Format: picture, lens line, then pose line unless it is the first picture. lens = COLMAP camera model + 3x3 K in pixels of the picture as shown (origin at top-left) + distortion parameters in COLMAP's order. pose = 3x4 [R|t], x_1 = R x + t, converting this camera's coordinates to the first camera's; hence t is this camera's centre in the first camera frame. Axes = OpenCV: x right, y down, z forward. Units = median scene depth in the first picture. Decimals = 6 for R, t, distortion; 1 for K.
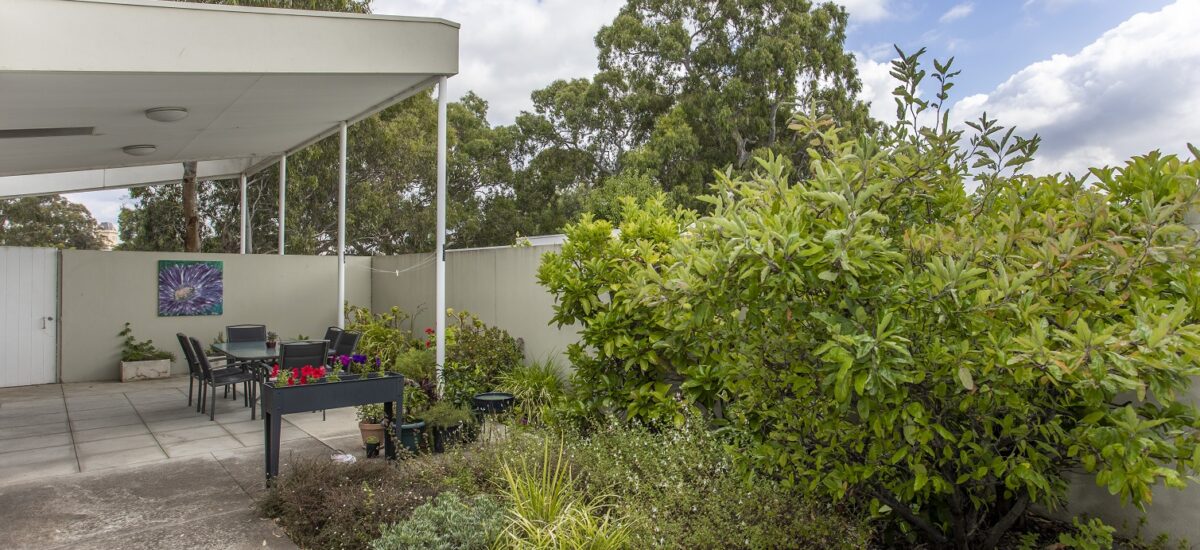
lens RADIAL K [[605.0, 0, 600.0], [0, 605.0, 275.0], [0, 0, 1]] dist [-0.029503, -0.000628]
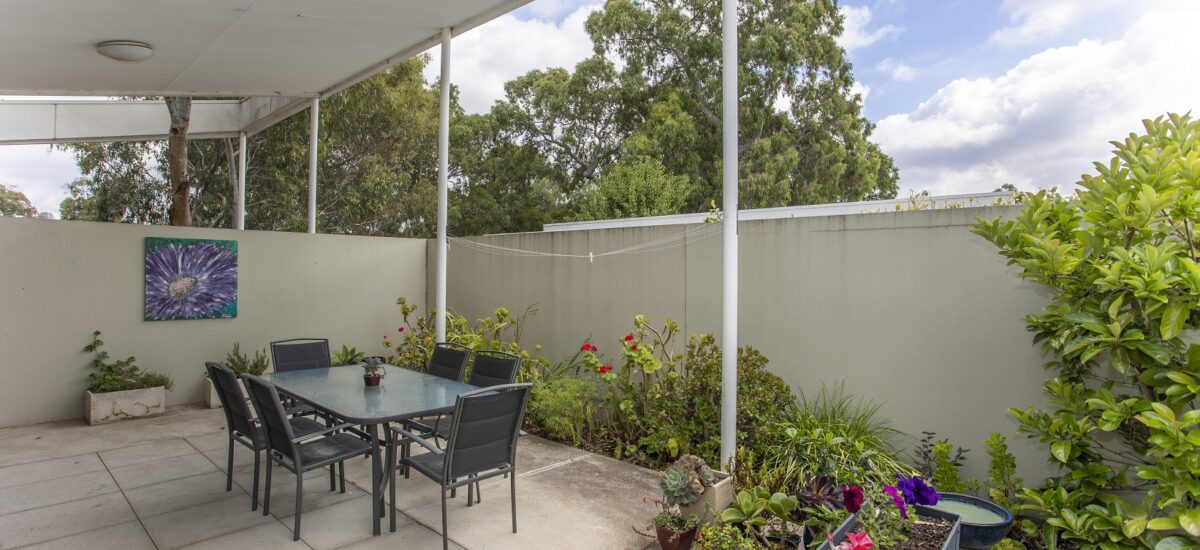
lens RADIAL K [[588.2, 0, 600.0], [0, 588.2, 275.0], [0, 0, 1]] dist [-0.030031, 0.000350]
pose [[0.997313, 0.008817, 0.072728, -0.231906], [-0.009678, 0.999887, 0.011500, 0.004385], [-0.072619, -0.012173, 0.997285, 0.263146]]
